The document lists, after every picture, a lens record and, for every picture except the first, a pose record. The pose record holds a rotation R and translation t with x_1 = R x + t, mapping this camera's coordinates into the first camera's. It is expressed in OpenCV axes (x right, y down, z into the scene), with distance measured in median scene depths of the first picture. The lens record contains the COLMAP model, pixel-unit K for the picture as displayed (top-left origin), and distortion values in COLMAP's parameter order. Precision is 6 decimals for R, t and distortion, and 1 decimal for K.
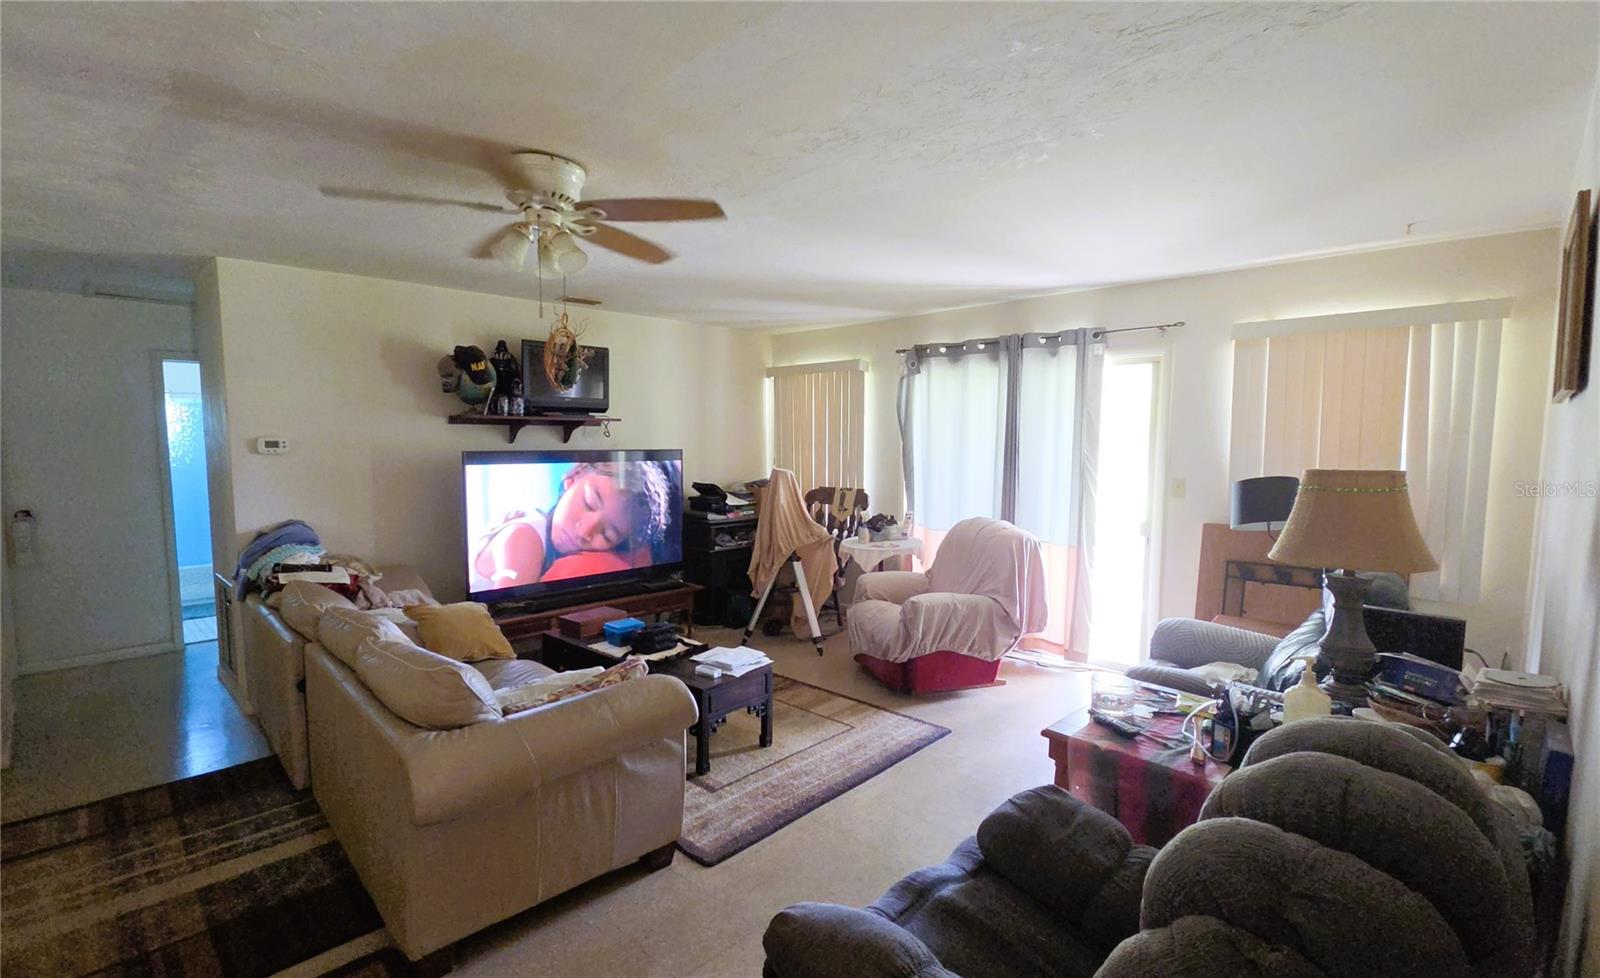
lens RADIAL K [[682.9, 0, 800.0], [0, 682.9, 489.0], [0, 0, 1]] dist [-0.000023, 0.000003]
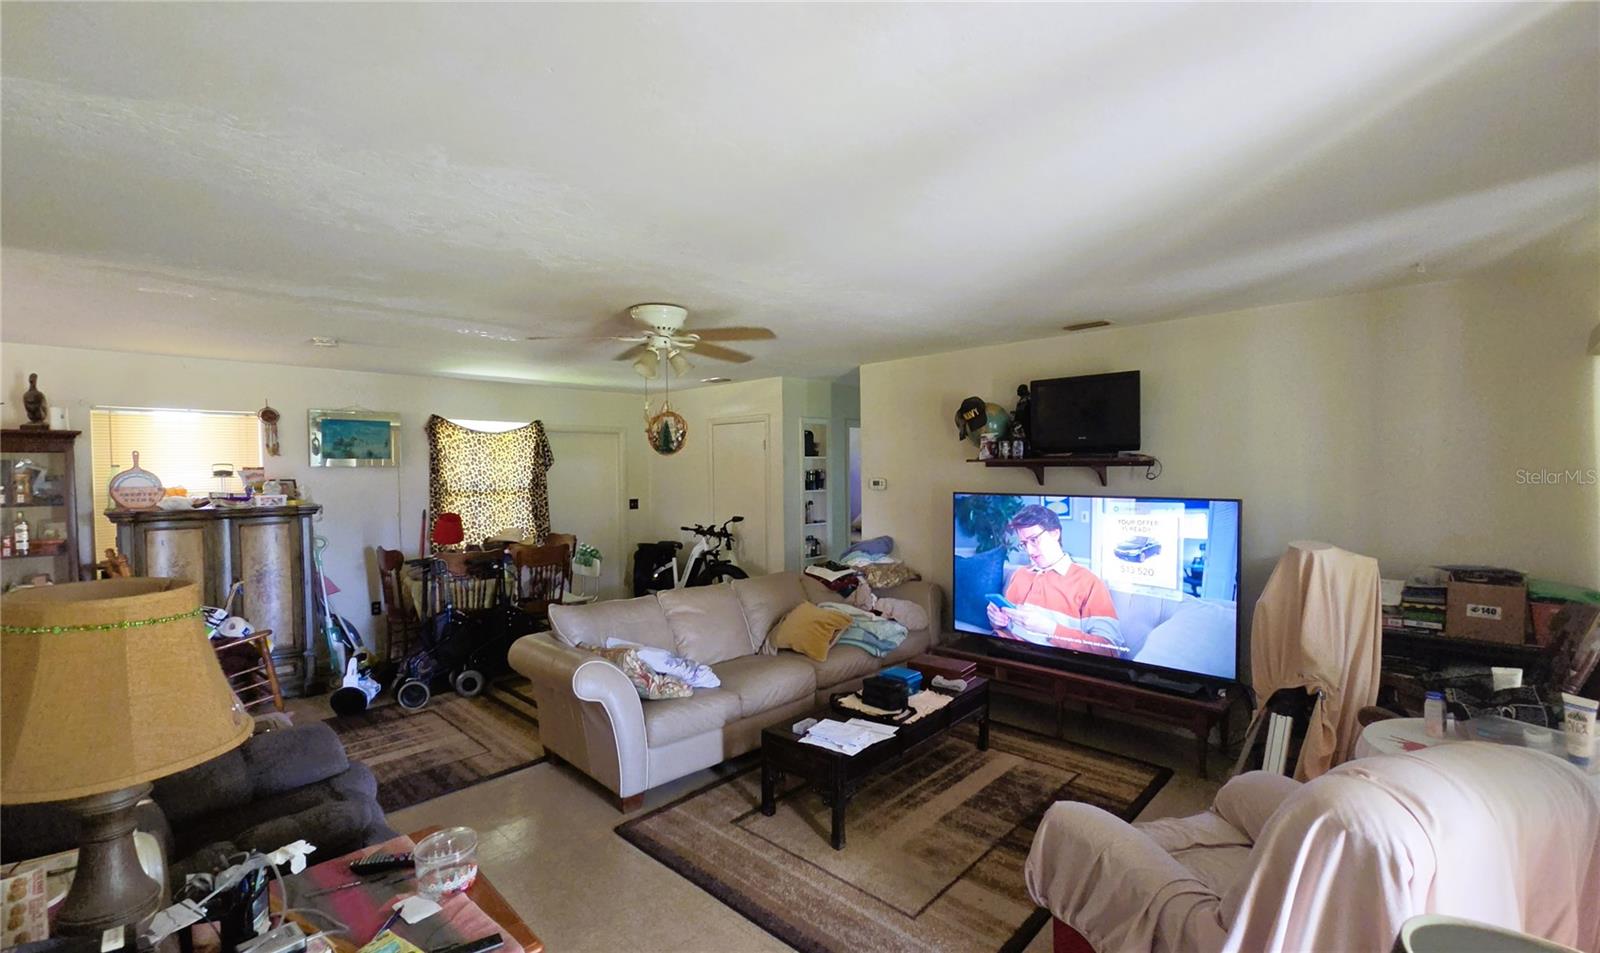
lens RADIAL K [[686.1, 0, 800.0], [0, 686.1, 476.5], [0, 0, 1]] dist [-0.000186, -0.000019]
pose [[0.034359, 0.006903, -0.999386, 0.749137], [-0.074316, 0.997225, 0.004333, -0.078780], [0.996643, 0.074122, 0.034776, 0.834929]]
